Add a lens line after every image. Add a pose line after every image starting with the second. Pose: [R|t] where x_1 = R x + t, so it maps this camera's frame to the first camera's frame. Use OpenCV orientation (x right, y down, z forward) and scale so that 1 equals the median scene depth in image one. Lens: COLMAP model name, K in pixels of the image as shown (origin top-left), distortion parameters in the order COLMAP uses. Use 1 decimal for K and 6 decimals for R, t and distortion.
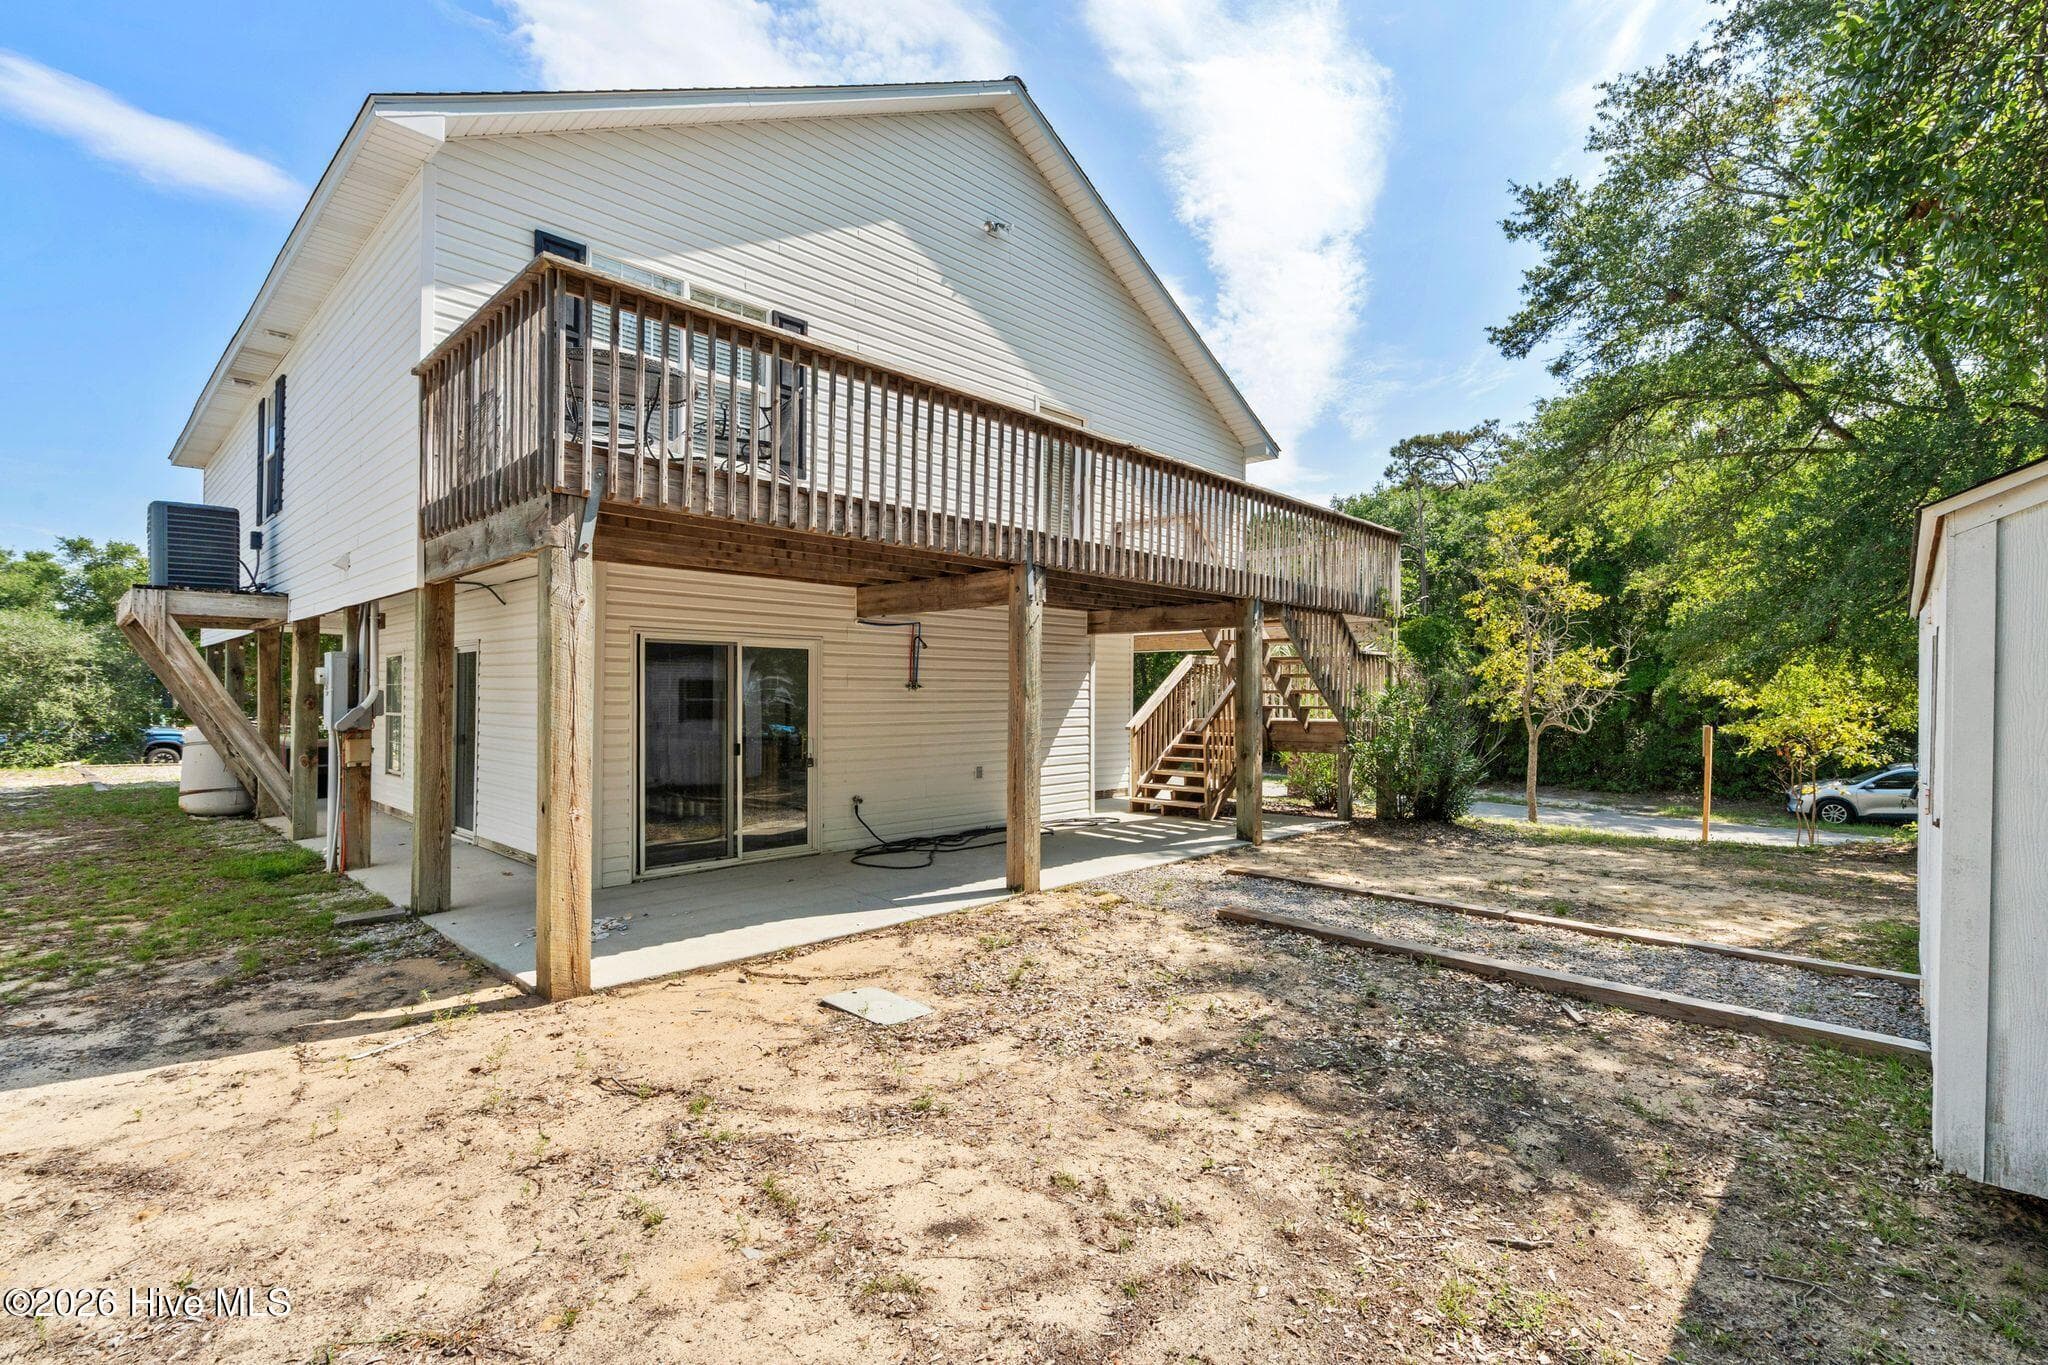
lens RADIAL K [[928.9, 0, 1019.5], [0, 928.9, 684.5], [0, 0, 1]] dist [-0.003287, -0.000572]
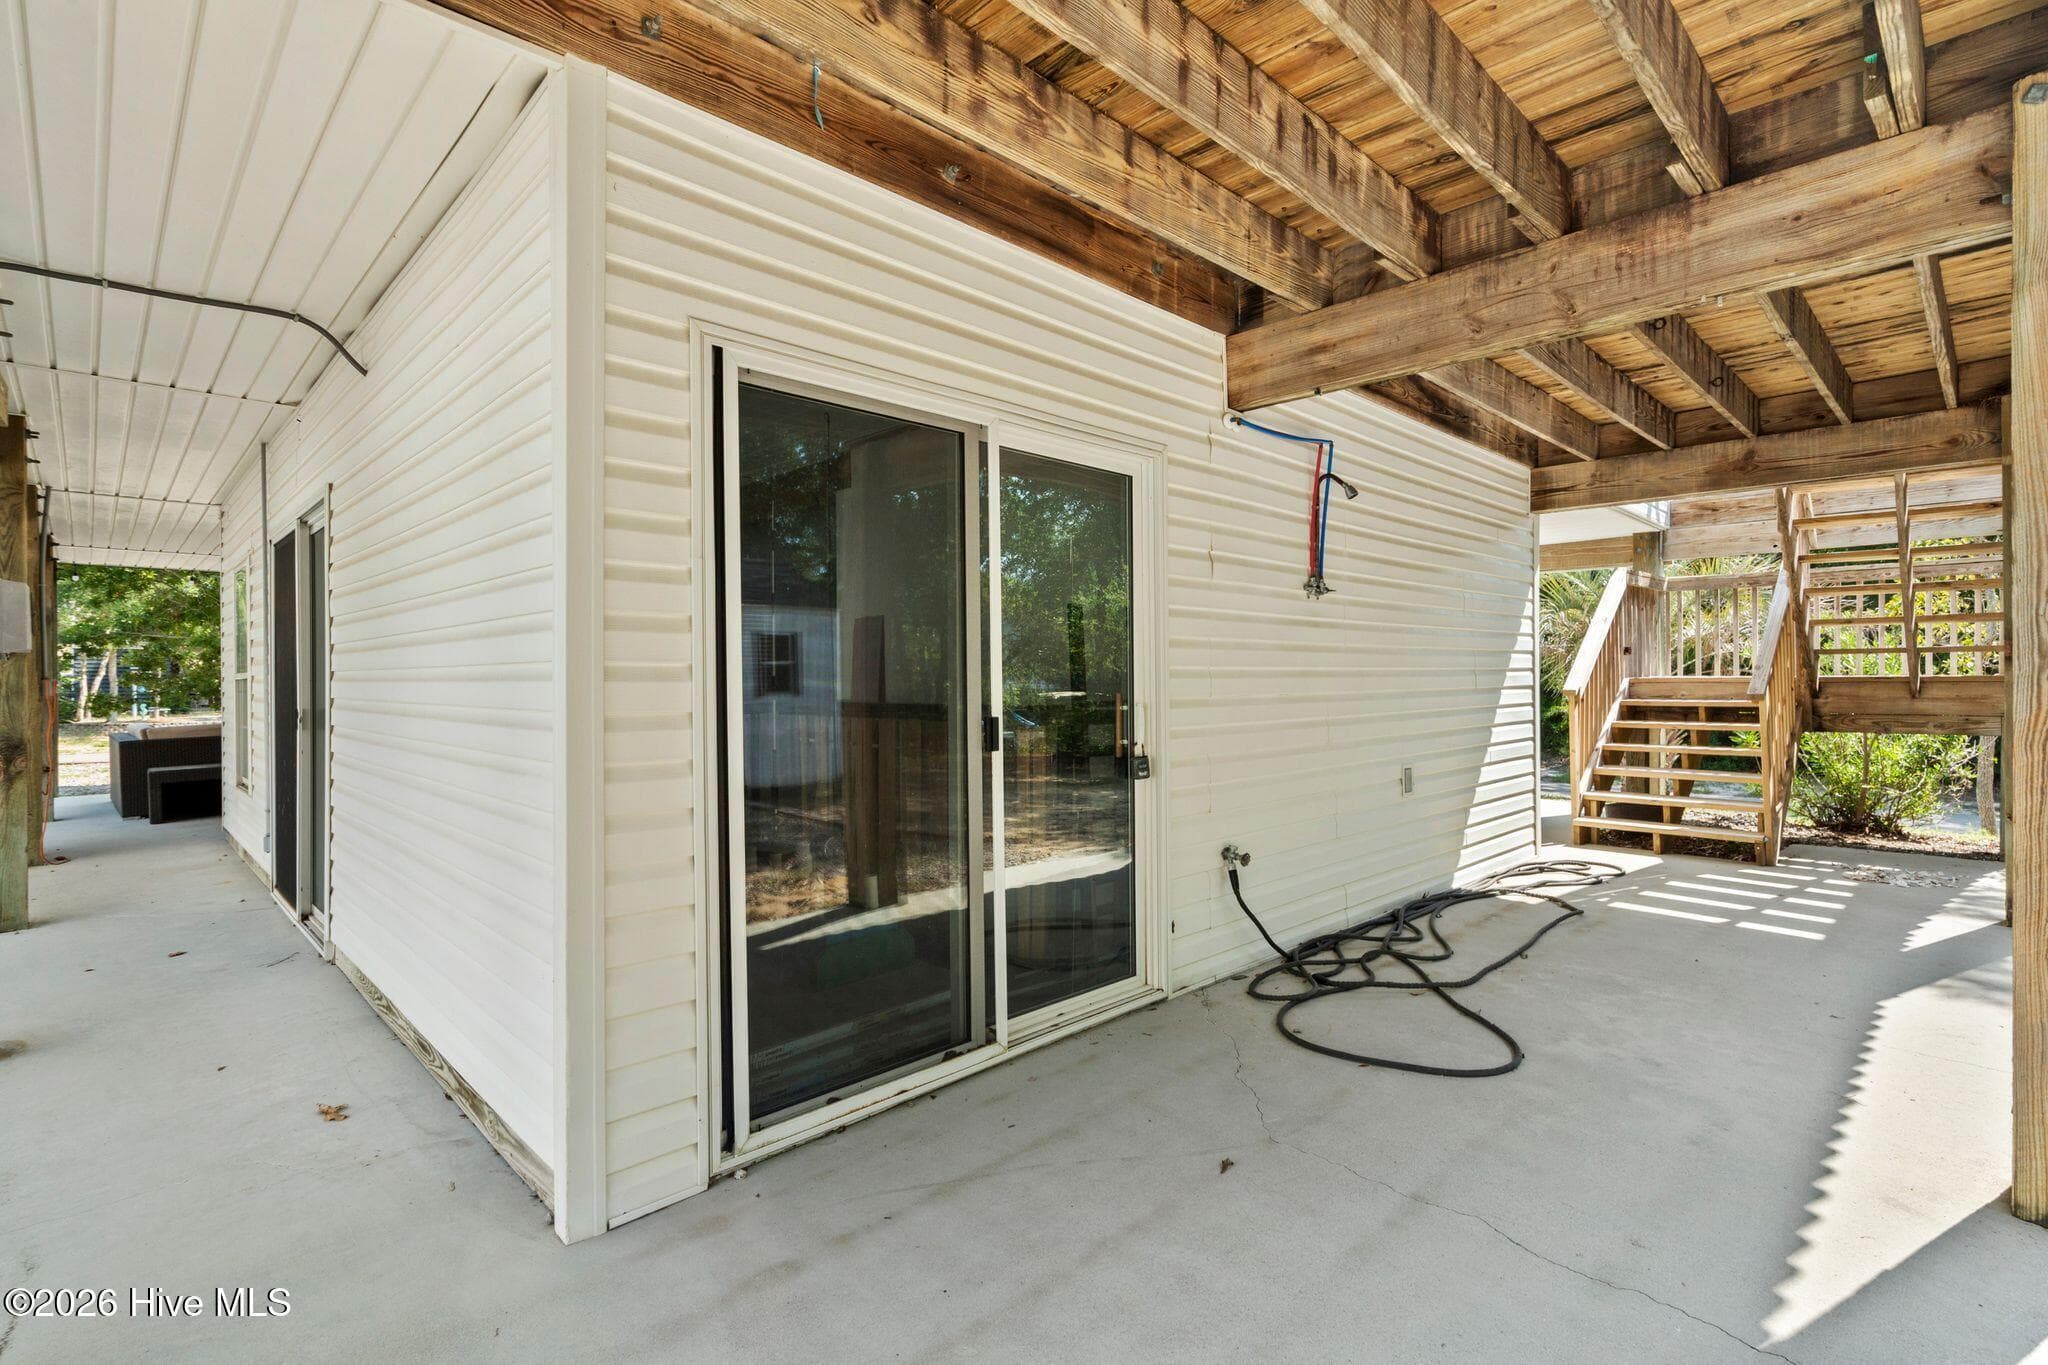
lens RADIAL K [[954.7, 0, 1029.4], [0, 954.7, 677.0], [0, 0, 1]] dist [-0.001480, -0.000502]
pose [[0.999686, -0.008335, -0.023633, -0.281526], [0.008547, 0.999924, 0.008898, 0.045407], [0.023557, -0.009098, 0.999681, 0.641715]]
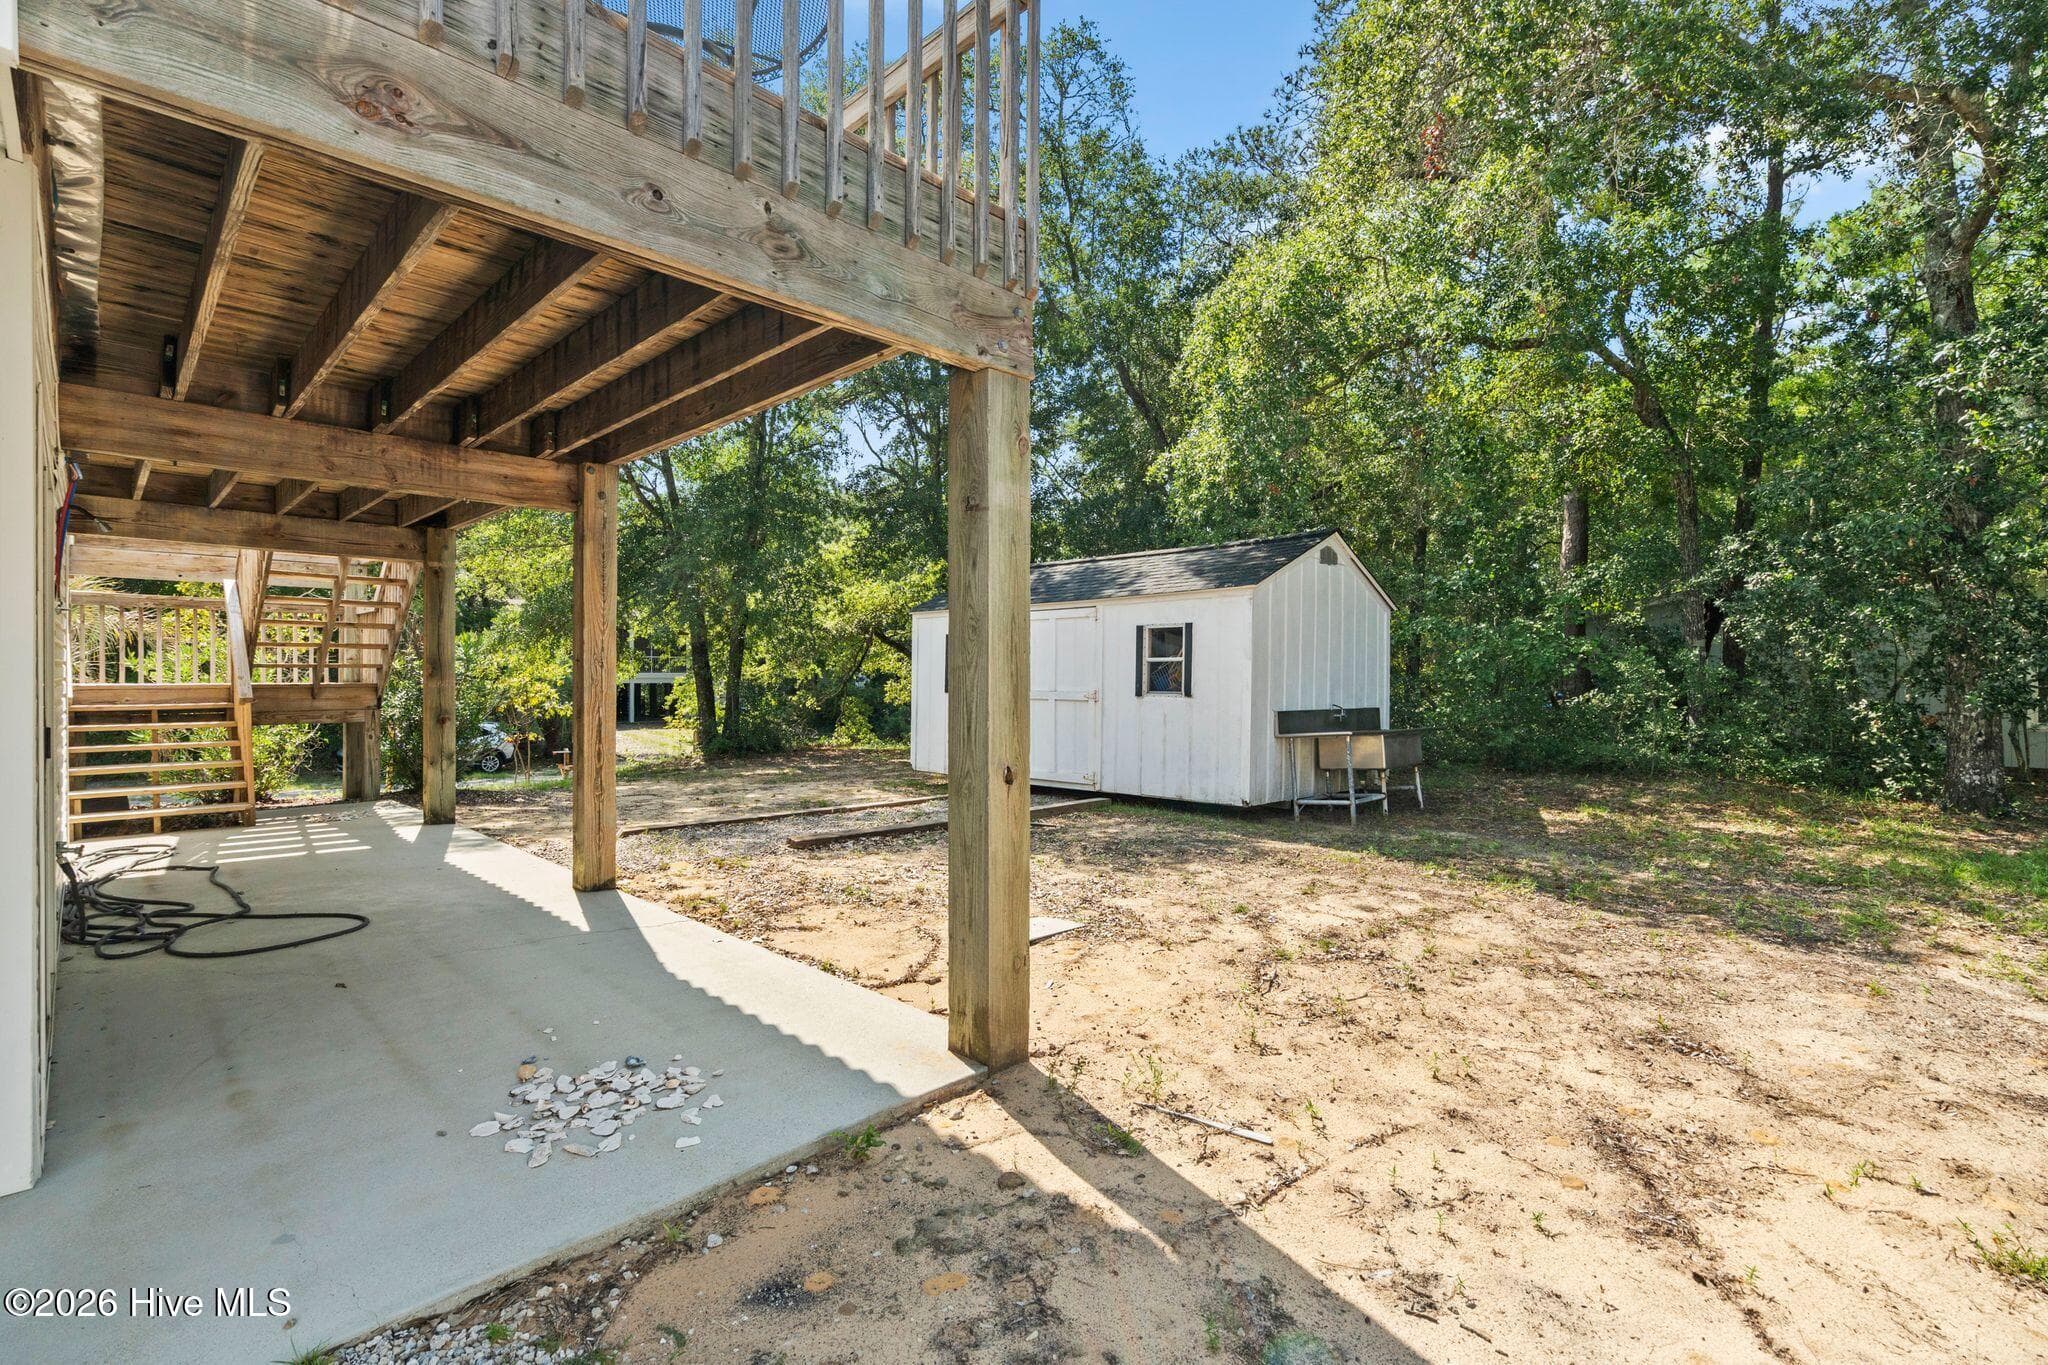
lens RADIAL K [[928.9, 0, 1019.5], [0, 928.9, 684.5], [0, 0, 1]] dist [-0.003287, -0.000572]
pose [[0.011804, -0.011306, 0.999866, -0.691605], [-0.011424, 0.999869, 0.011441, 0.035970], [-0.999865, -0.011558, 0.011673, 0.586133]]
